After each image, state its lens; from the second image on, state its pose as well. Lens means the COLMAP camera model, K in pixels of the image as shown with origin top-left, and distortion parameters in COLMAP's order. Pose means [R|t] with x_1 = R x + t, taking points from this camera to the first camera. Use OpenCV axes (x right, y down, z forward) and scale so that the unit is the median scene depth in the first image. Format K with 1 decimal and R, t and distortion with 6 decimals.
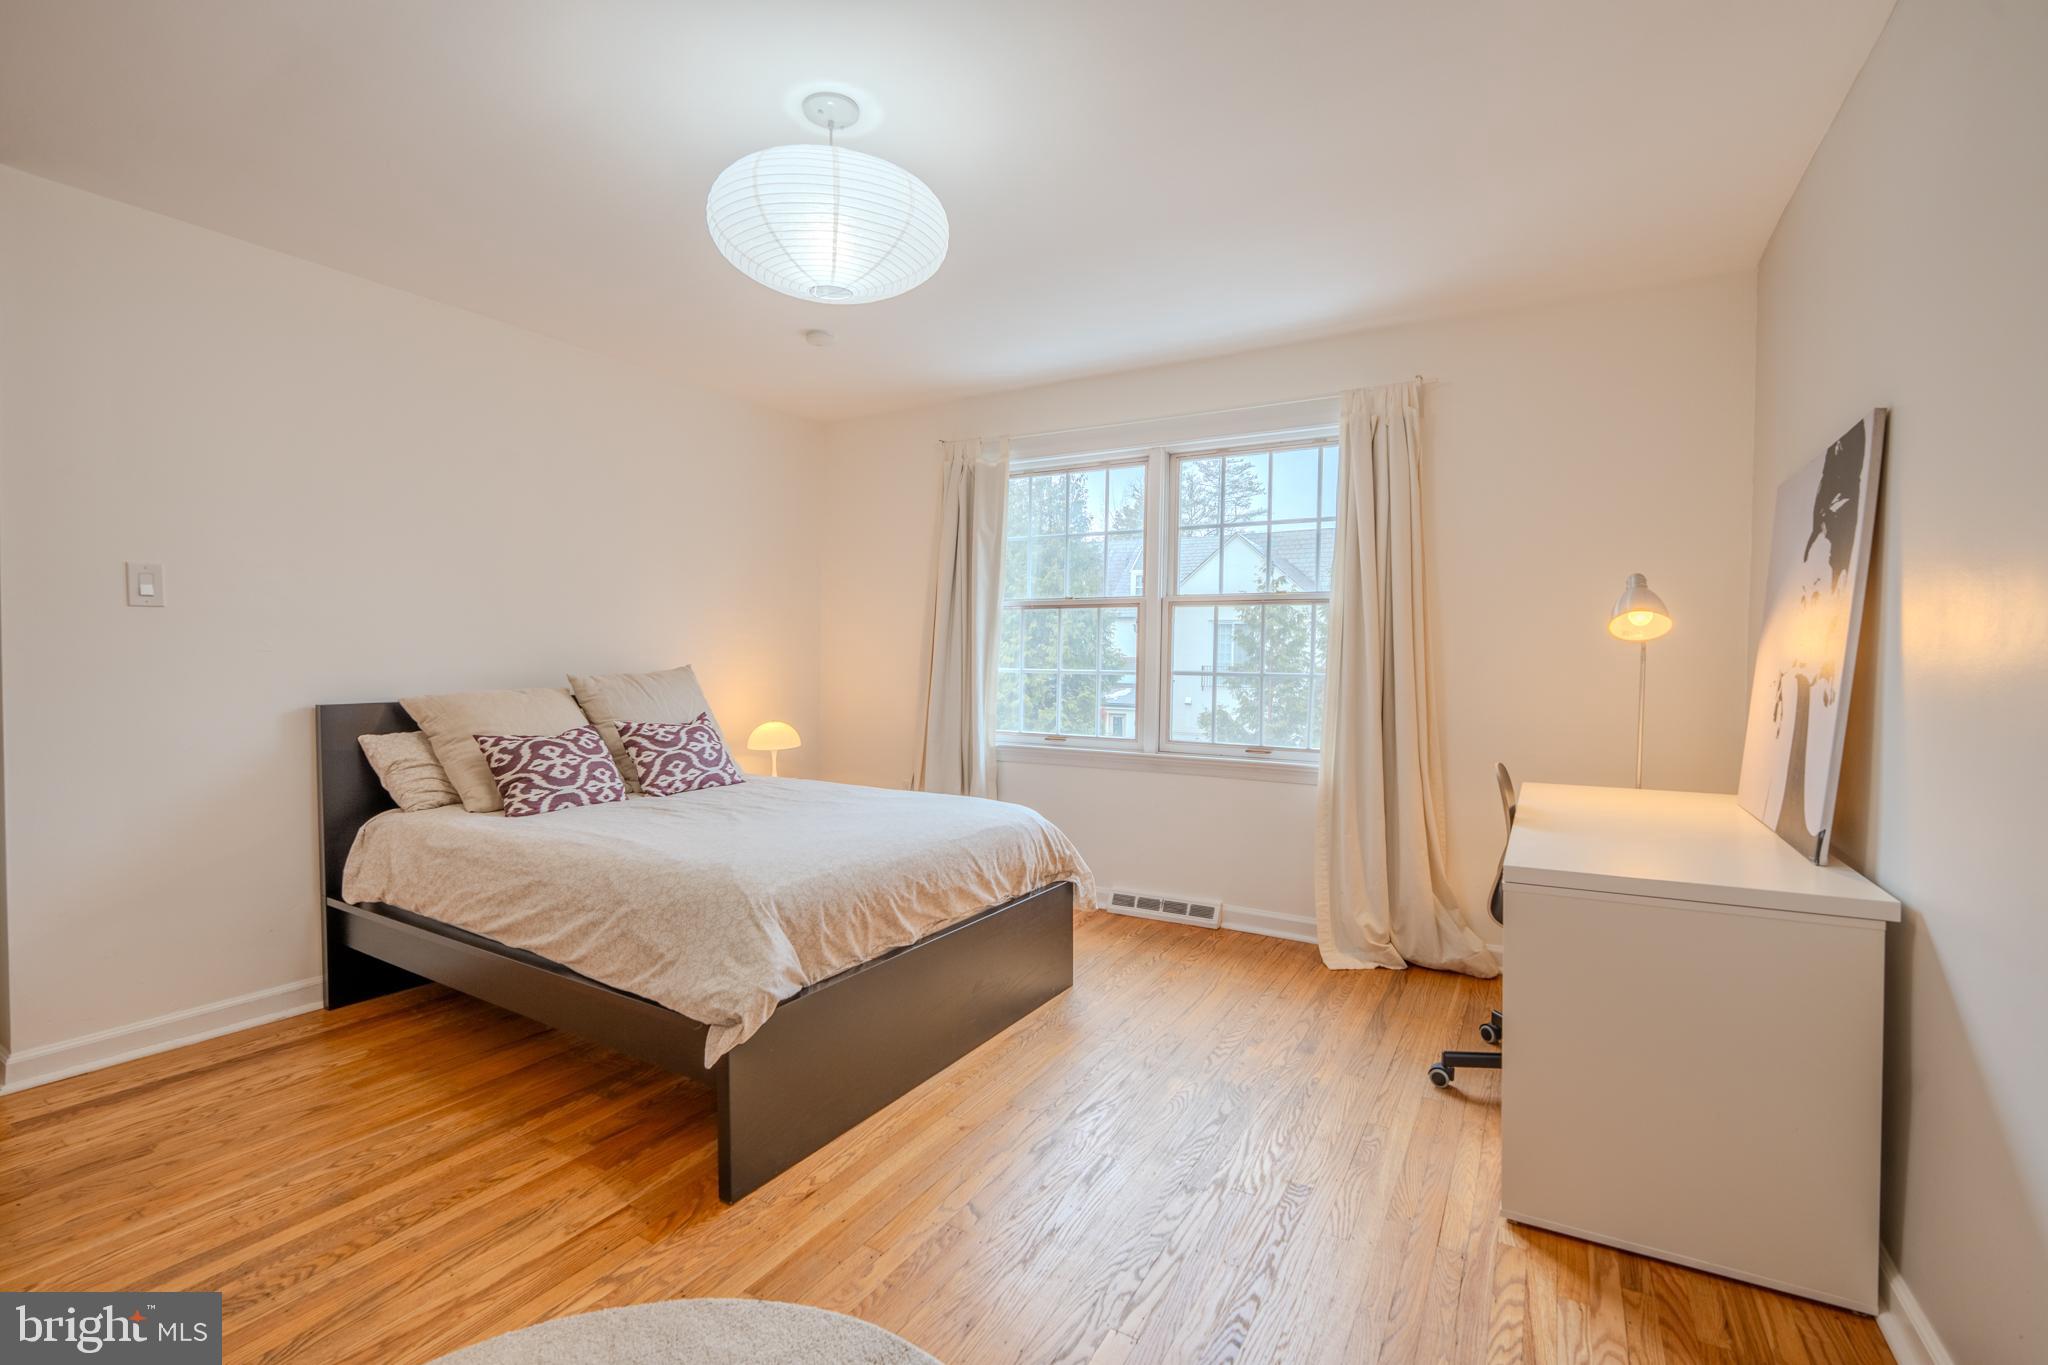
lens RADIAL K [[906.8, 0, 1019.4], [0, 906.8, 682.1], [0, 0, 1]] dist [-0.006505, 0.000622]
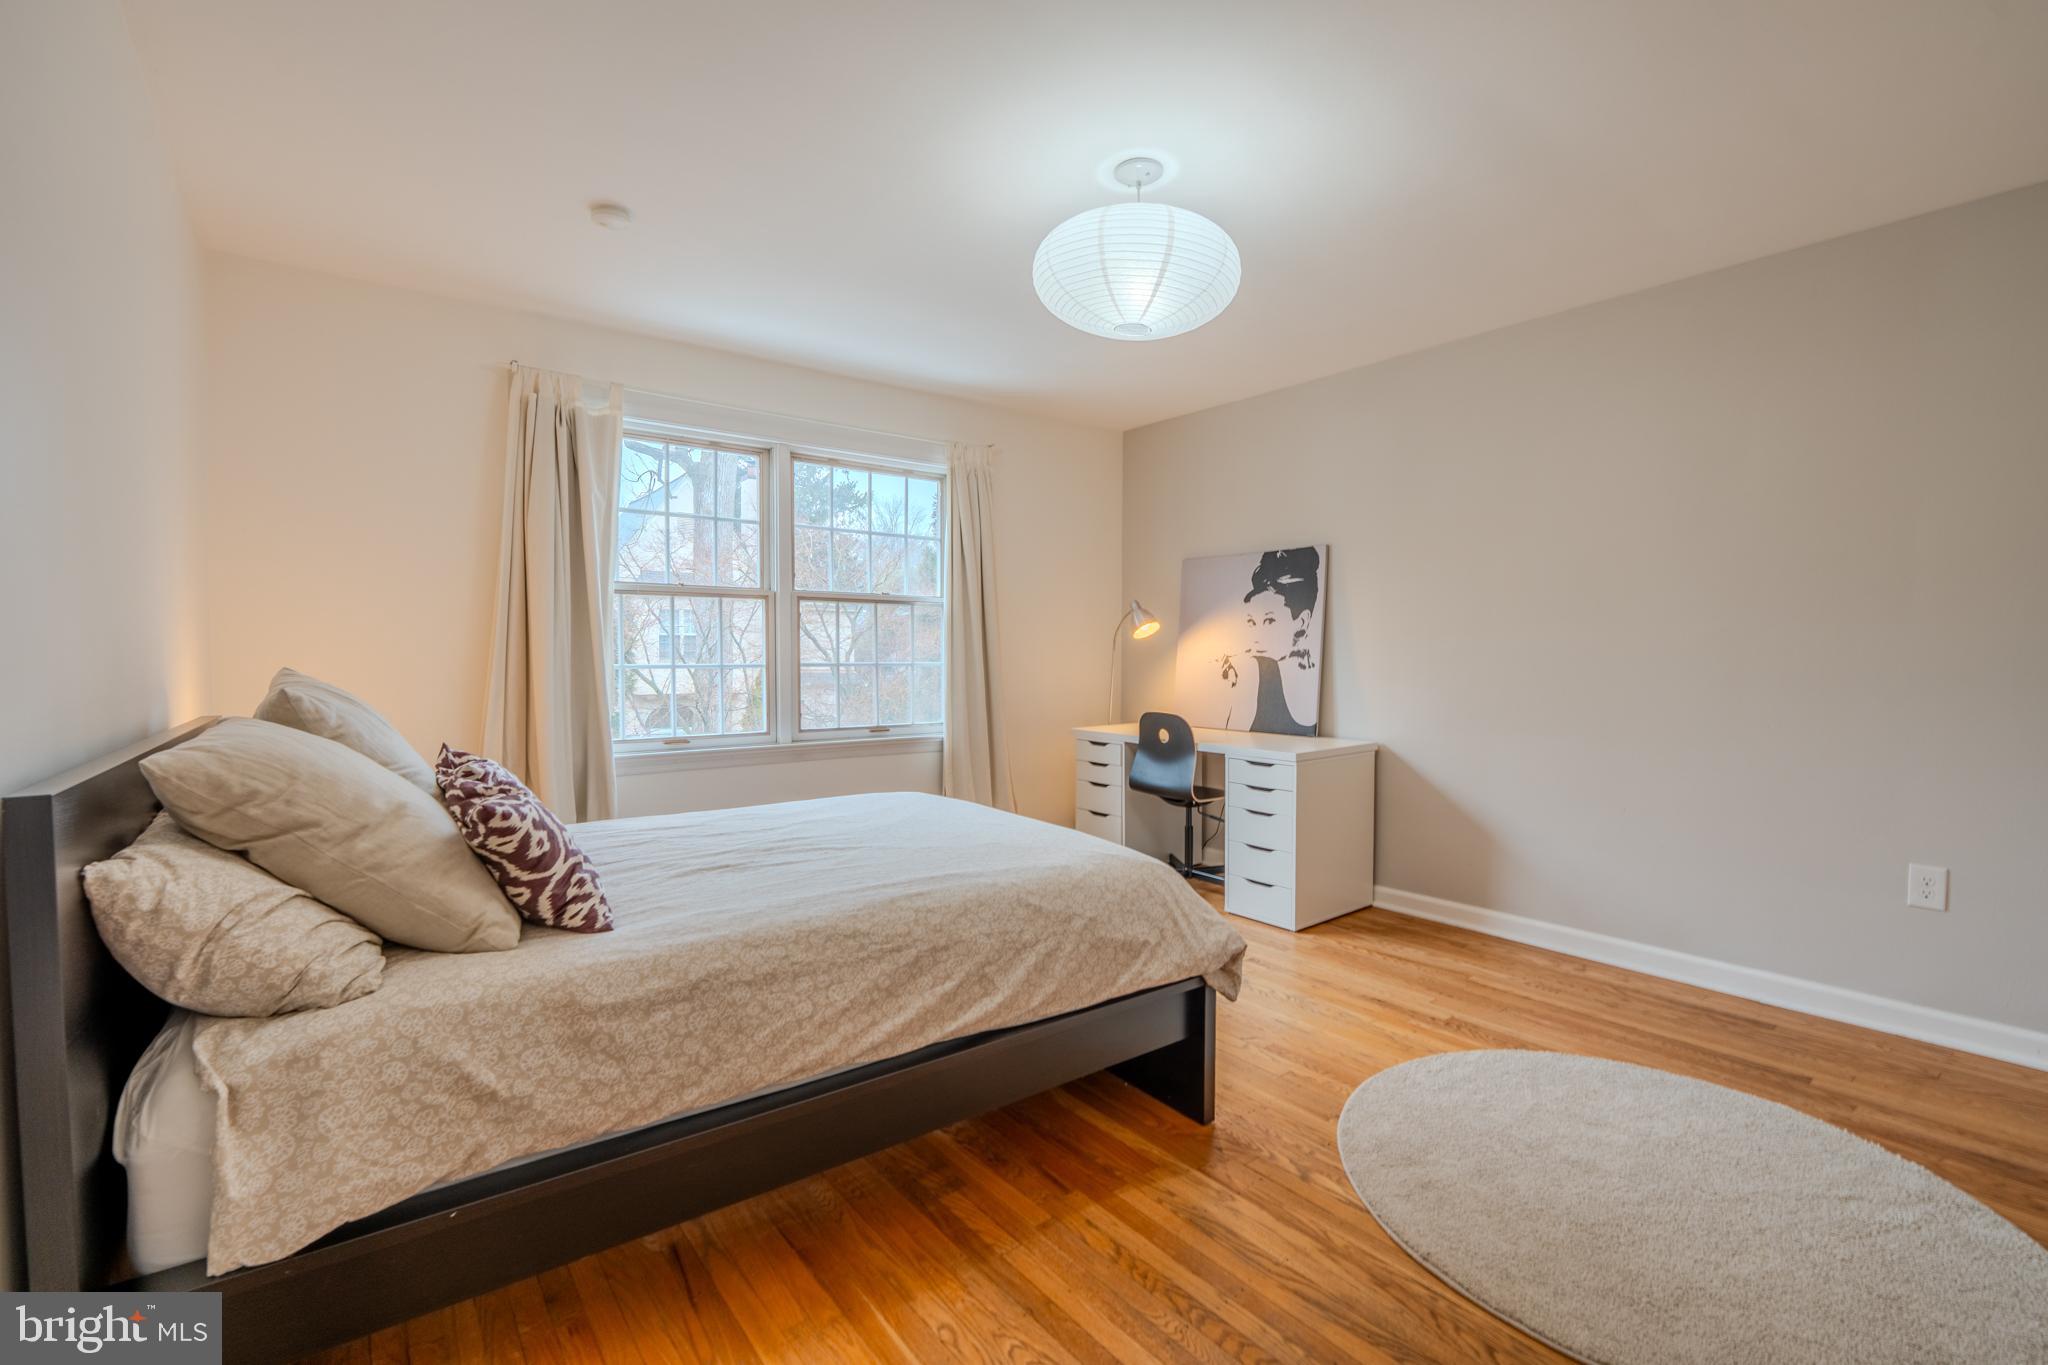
lens RADIAL K [[905.6, 0, 1024.0], [0, 905.6, 682.5], [0, 0, 1]] dist [-0.013436, 0.000145]
pose [[0.369846, -0.038922, 0.928277, -1.171642], [0.029264, 0.999114, 0.030233, -0.022534], [-0.928632, 0.015984, 0.370658, 0.630266]]
